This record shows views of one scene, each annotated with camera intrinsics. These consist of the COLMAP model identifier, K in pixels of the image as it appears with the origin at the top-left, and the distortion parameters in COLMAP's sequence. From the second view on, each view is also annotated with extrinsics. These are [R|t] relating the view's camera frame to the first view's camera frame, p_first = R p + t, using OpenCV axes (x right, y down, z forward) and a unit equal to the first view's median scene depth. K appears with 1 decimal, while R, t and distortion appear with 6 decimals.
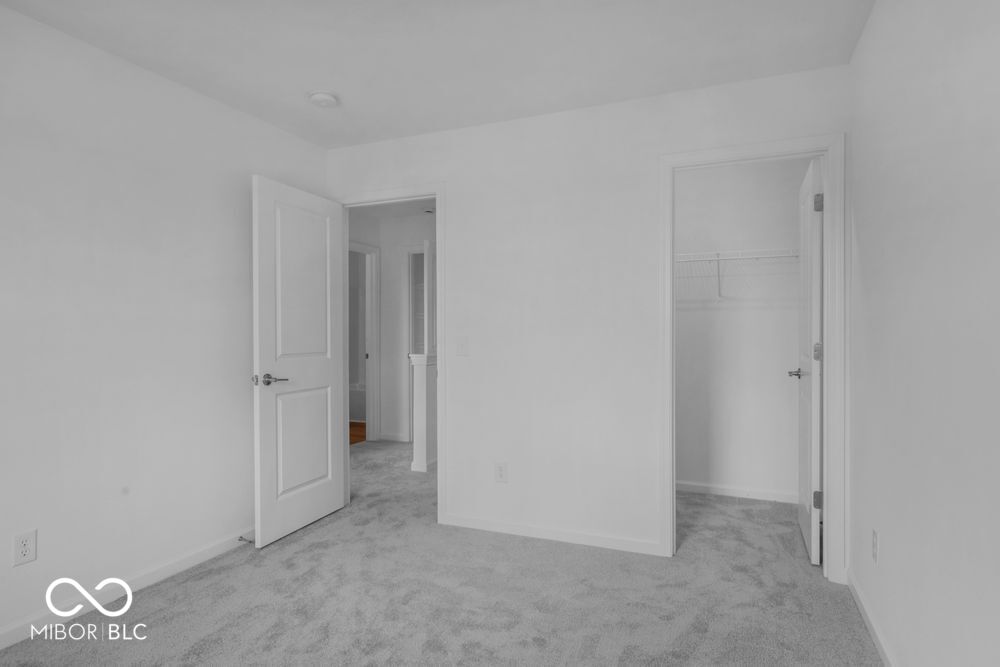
lens RADIAL K [[555.8, 0, 500.0], [0, 555.8, 333.5], [0, 0, 1]] dist [-0.000960, 0.000102]
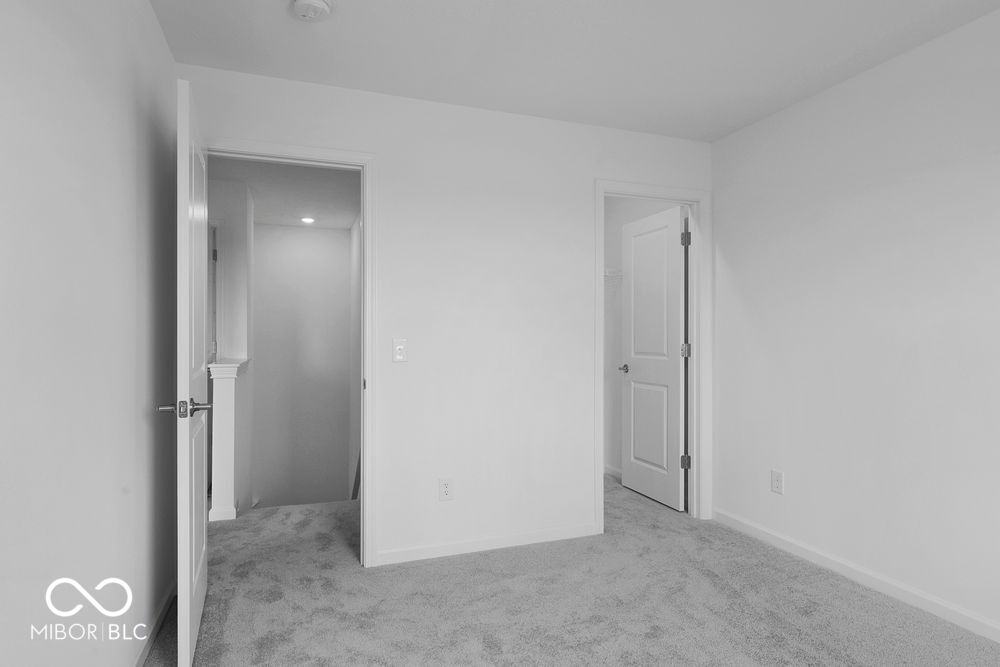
lens RADIAL K [[555.8, 0, 500.0], [0, 555.8, 333.5], [0, 0, 1]] dist [-0.000960, 0.000102]
pose [[0.727077, 0.006506, 0.686525, -0.627855], [-0.001002, 0.999964, -0.008415, 0.003385], [-0.686555, 0.005431, 0.727058, 0.314243]]
